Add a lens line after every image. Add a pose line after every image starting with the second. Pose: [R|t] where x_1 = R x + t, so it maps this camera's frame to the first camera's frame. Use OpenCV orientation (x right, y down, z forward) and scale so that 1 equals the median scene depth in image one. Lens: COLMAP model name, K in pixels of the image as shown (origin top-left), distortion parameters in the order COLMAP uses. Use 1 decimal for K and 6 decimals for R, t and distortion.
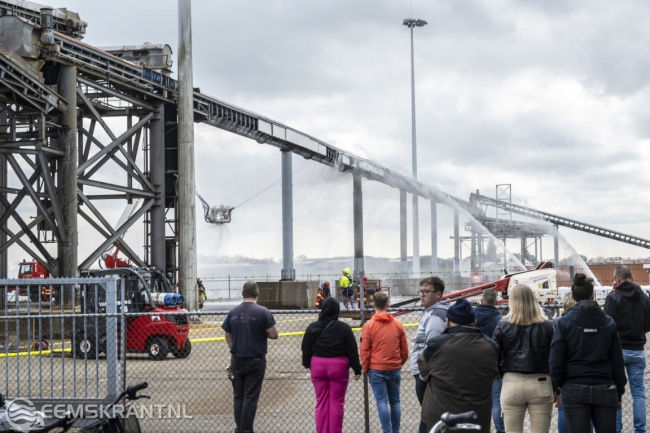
lens RADIAL K [[1193.4, 0, 325.0], [0, 1193.4, 216.4], [0, 0, 1]] dist [0.042961, 0.000000]
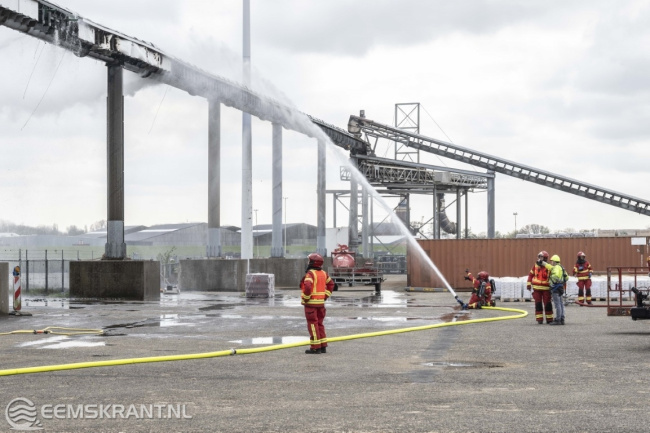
lens RADIAL K [[1780.5, 0, 324.2], [0, 1780.5, 215.1], [0, 0, 1]] dist [0.013788, 0.000000]
pose [[0.996161, 0.014391, 0.086343, 0.055442], [-0.016752, 0.999503, 0.026690, 0.010272], [-0.085916, -0.028034, 0.995908, 0.200391]]
